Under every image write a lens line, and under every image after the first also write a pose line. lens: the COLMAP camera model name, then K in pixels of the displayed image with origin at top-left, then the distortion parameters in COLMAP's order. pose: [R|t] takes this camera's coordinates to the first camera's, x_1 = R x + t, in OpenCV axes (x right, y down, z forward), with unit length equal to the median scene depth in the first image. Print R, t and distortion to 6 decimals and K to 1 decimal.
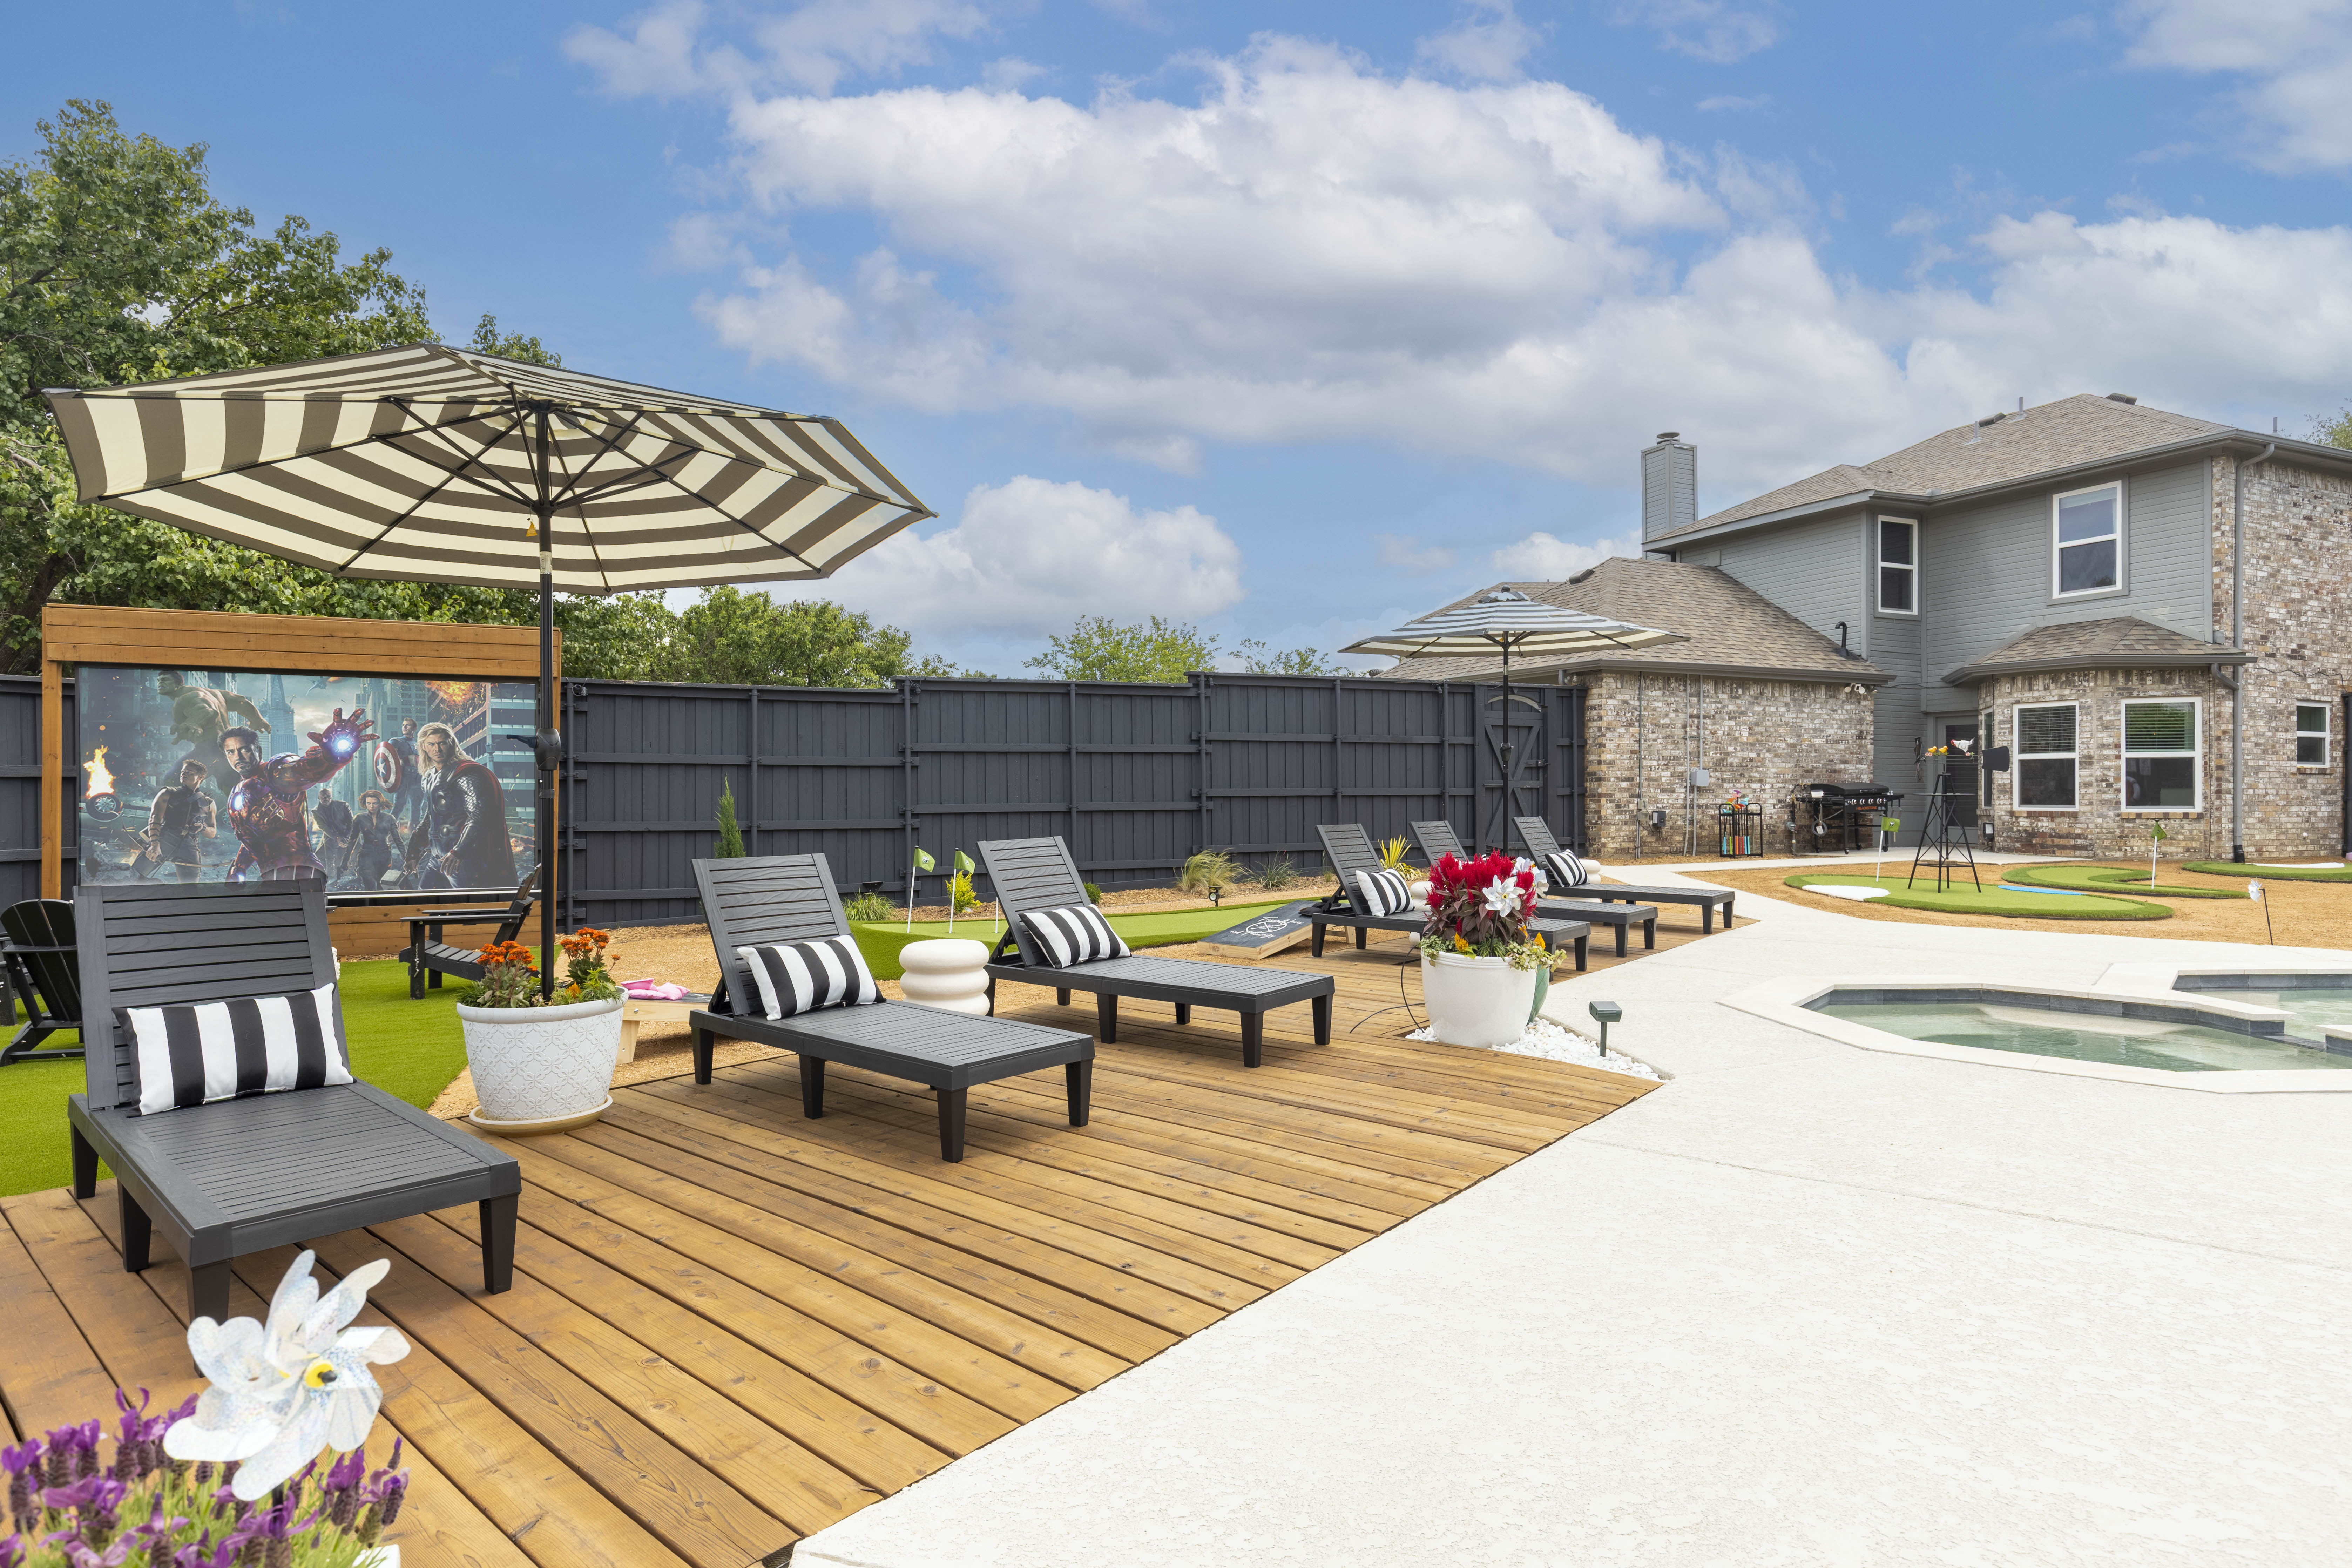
lens RADIAL K [[1240.9, 0, 1166.7], [0, 1240.9, 788.3], [0, 0, 1]] dist [0.001484, -0.000542]
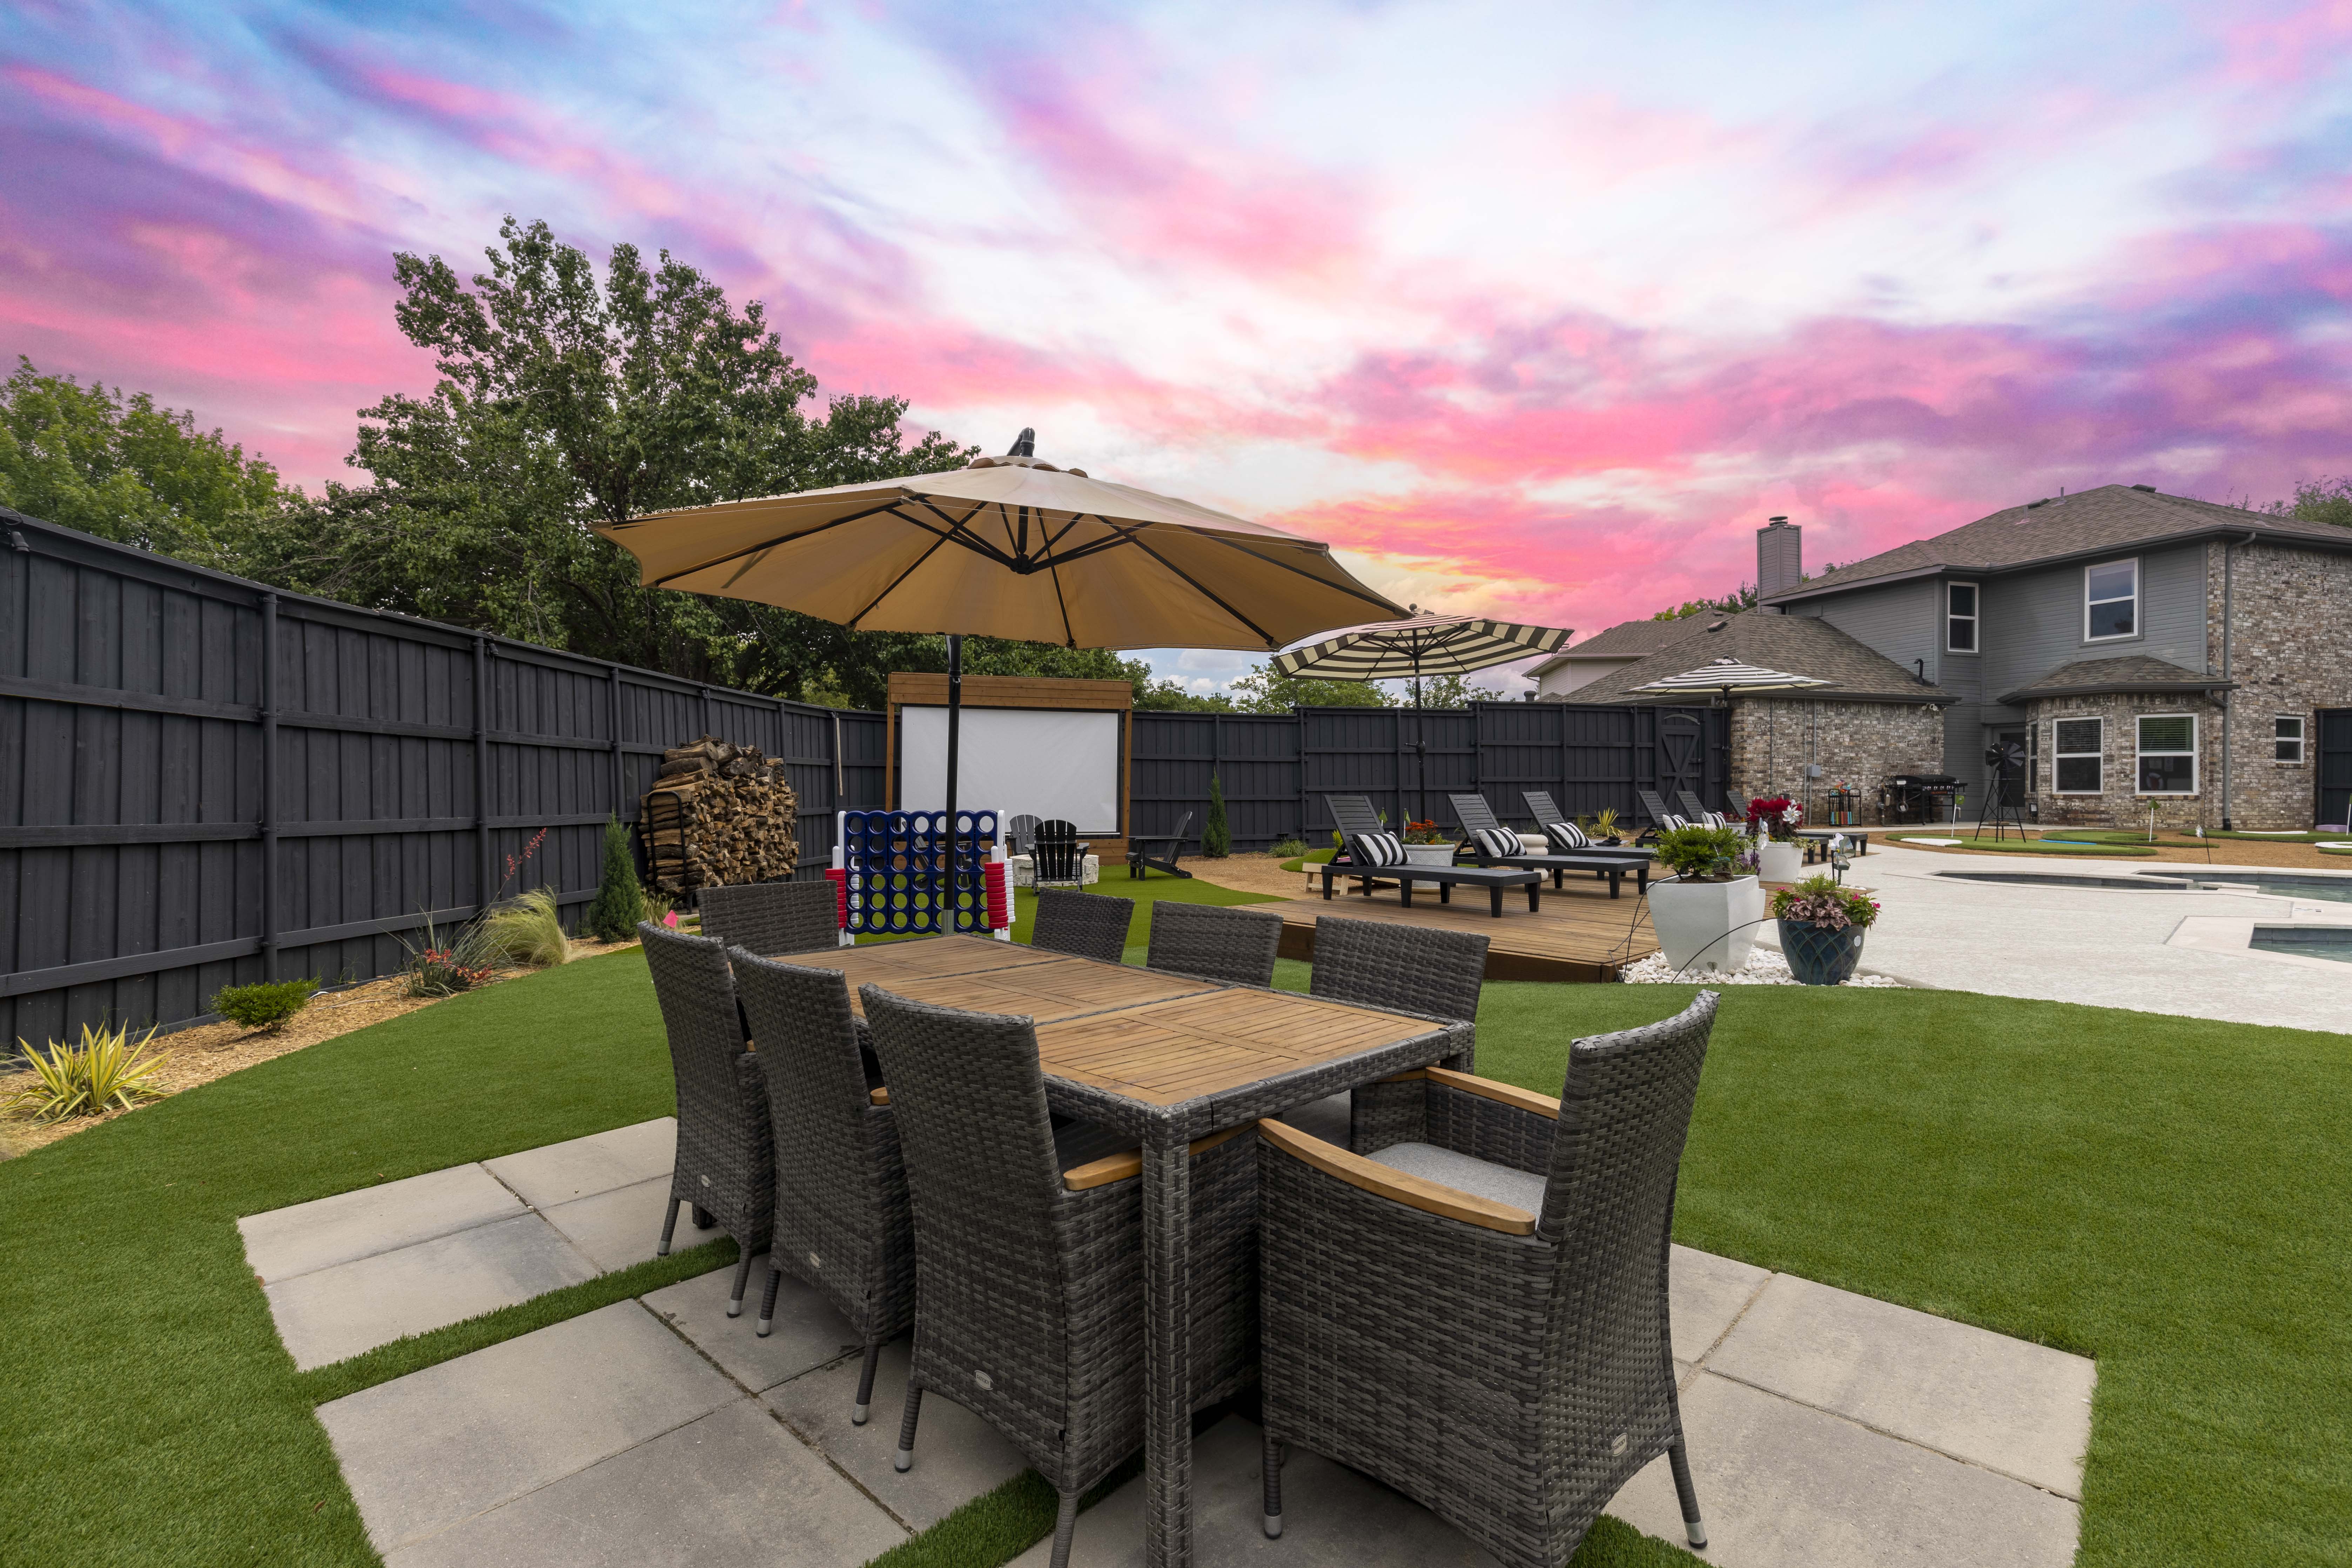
lens RADIAL K [[1056.6, 0, 1168.9], [0, 1056.6, 787.3], [0, 0, 1]] dist [0.008406, -0.000933]
pose [[0.994787, 0.002382, -0.101951, -0.195591], [-0.002218, 0.999996, 0.001721, 0.010756], [0.101955, -0.001486, 0.994788, -0.306345]]
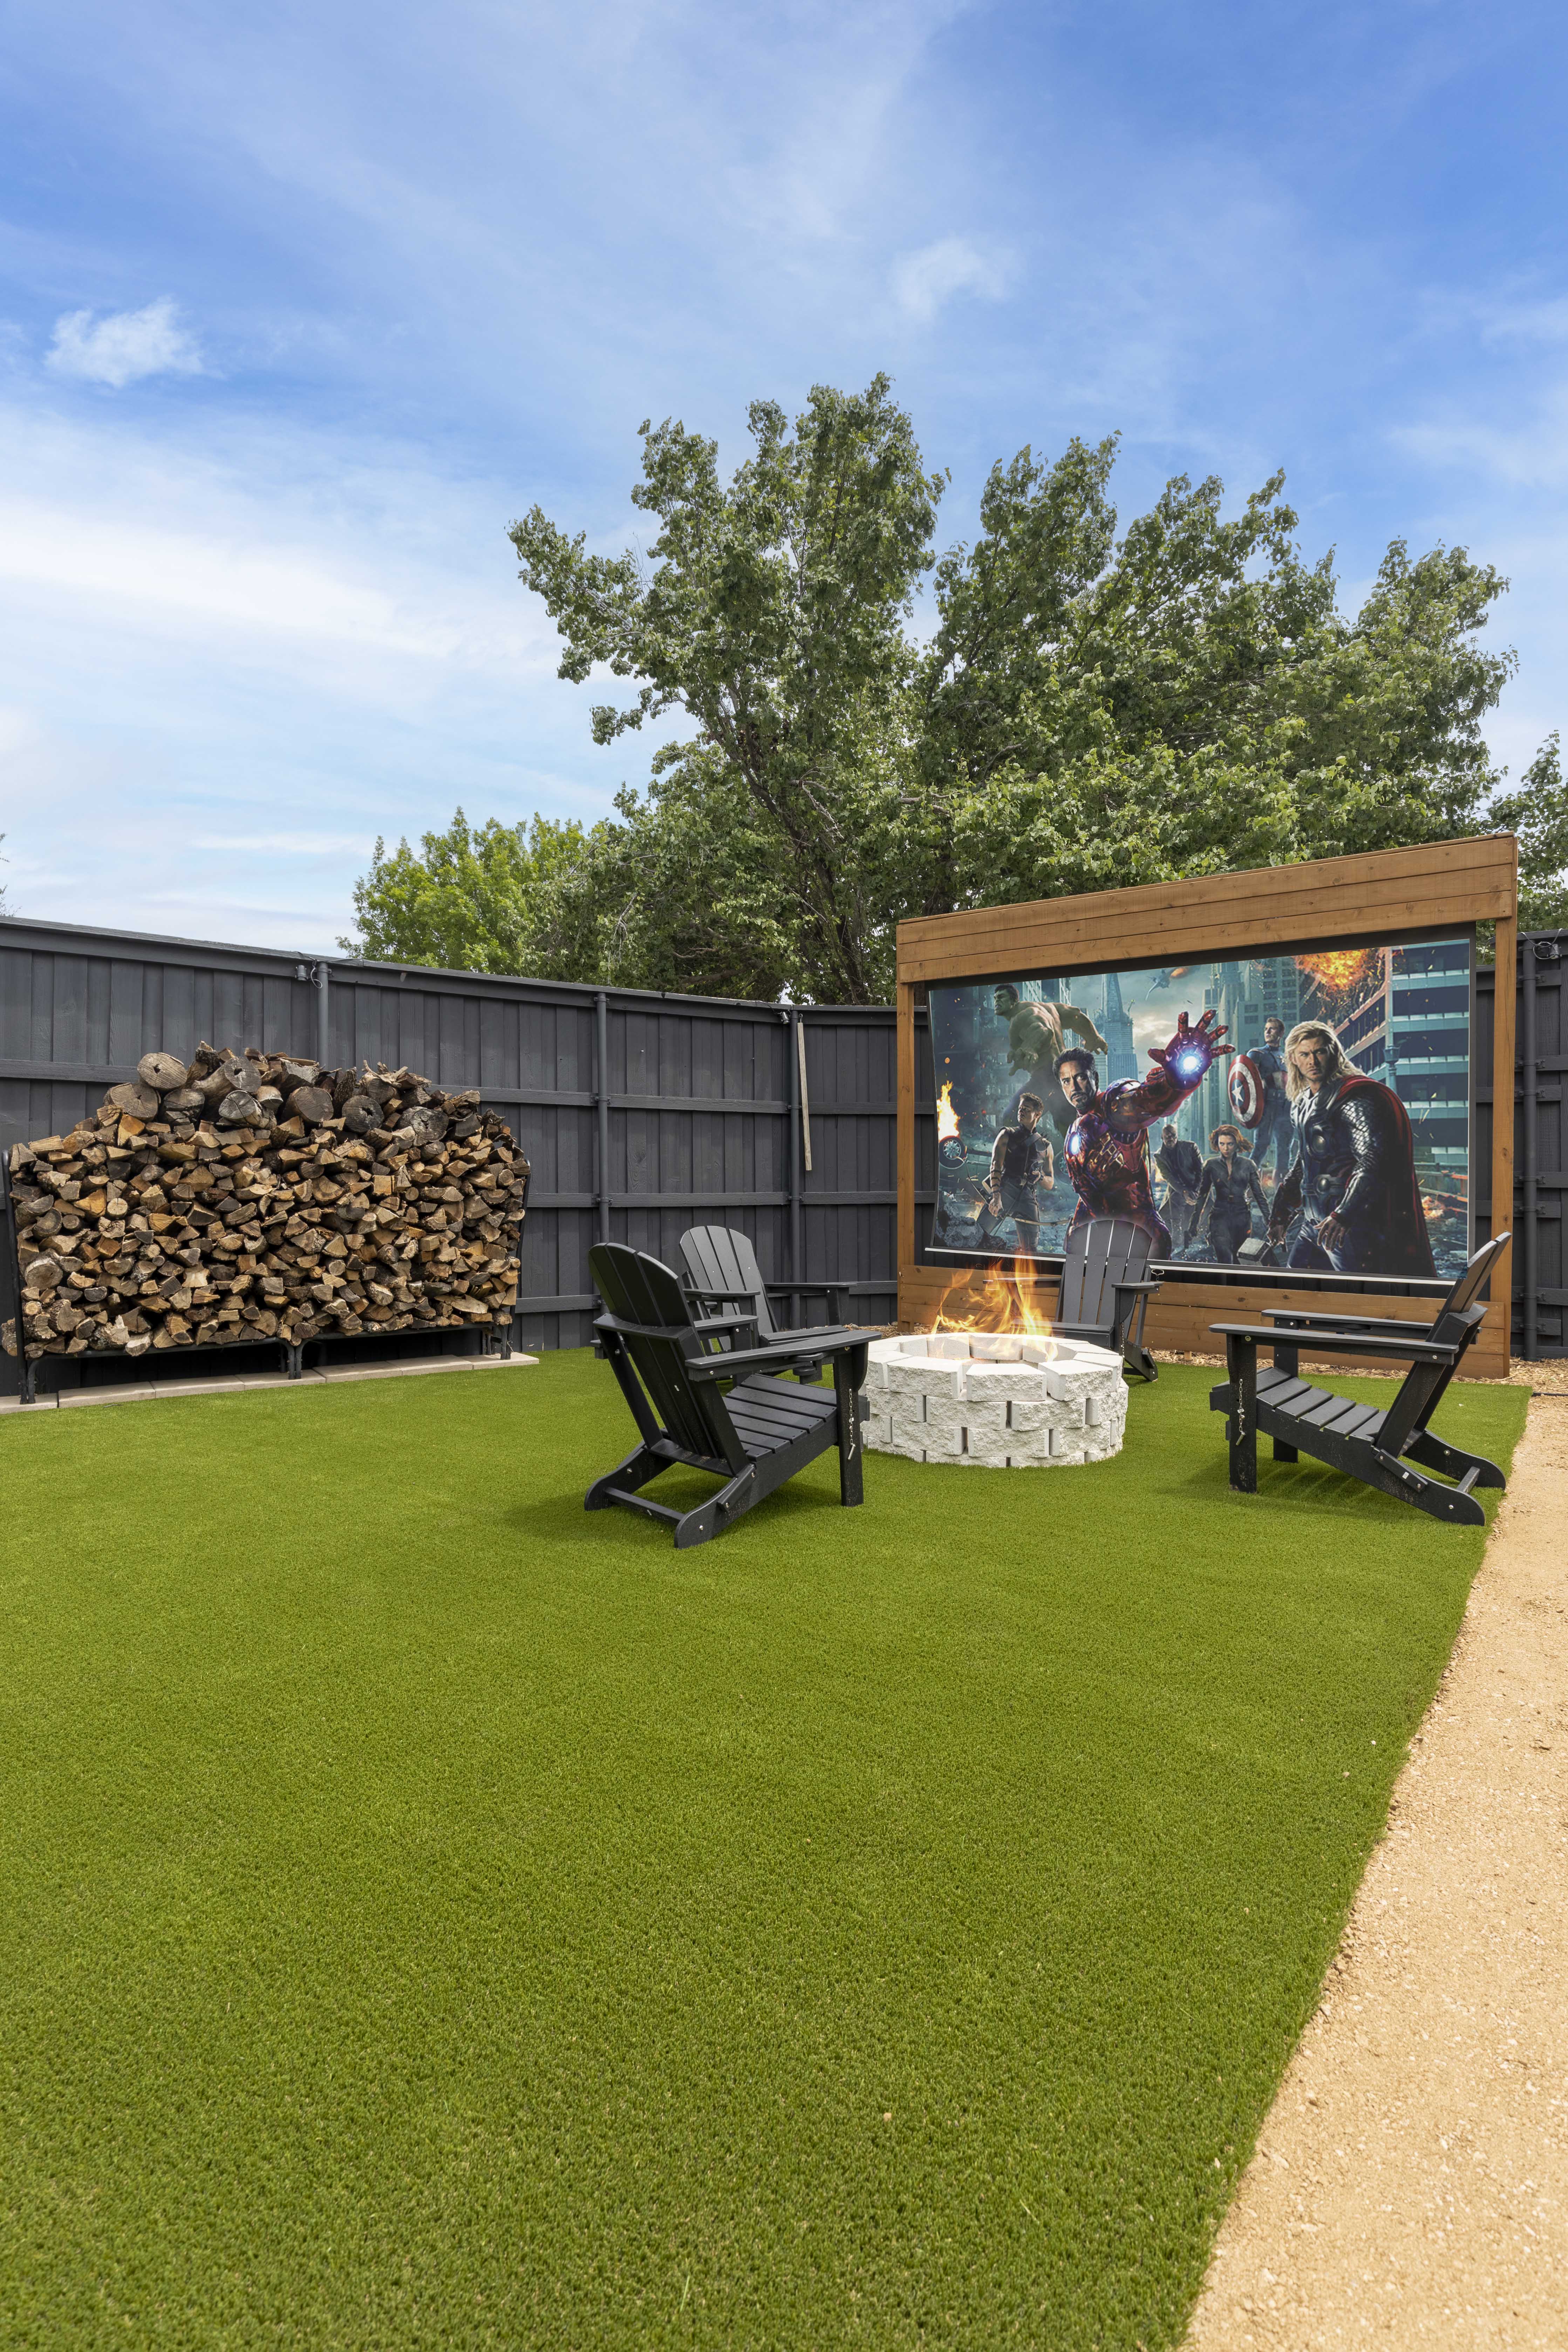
lens RADIAL K [[1056.7, 0, 772.7], [0, 1056.7, 1190.6], [0, 0, 1]] dist [0.008406, -0.000933]
pose [[0.521837, 0.016033, -0.852895, -0.169331], [-0.003722, 0.999857, 0.016518, 0.020496], [0.853037, -0.005445, 0.521822, 0.305247]]
